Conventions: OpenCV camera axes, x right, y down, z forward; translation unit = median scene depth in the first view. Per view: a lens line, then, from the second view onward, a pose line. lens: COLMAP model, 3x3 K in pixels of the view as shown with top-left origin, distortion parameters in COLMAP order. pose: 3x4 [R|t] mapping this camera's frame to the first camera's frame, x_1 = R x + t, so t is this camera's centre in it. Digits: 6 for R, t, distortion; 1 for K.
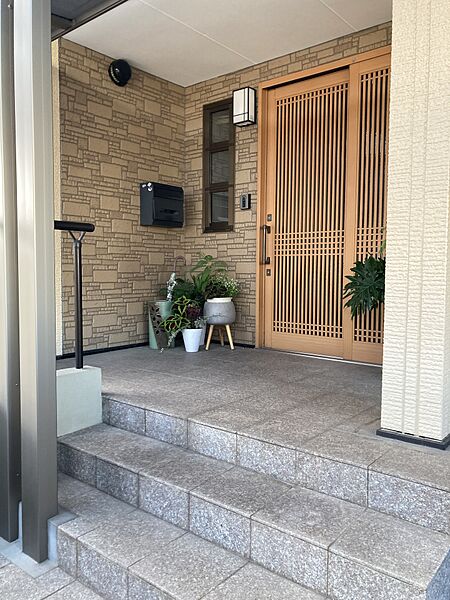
lens RADIAL K [[495.4, 0, 225.1], [0, 495.4, 300.0], [0, 0, 1]] dist [0.002829, -0.015283]
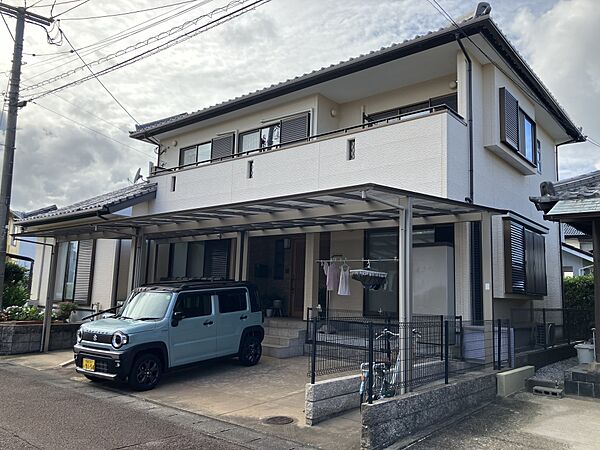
lens RADIAL K [[490.2, 0, 300.4], [0, 490.2, 225.2], [0, 0, 1]] dist [0.000204, 0.000001]
pose [[0.999545, 0.029878, -0.004229, 0.135604], [-0.030114, 0.978670, -0.203220, 0.162945], [-0.001934, 0.203255, 0.979124, -2.240345]]
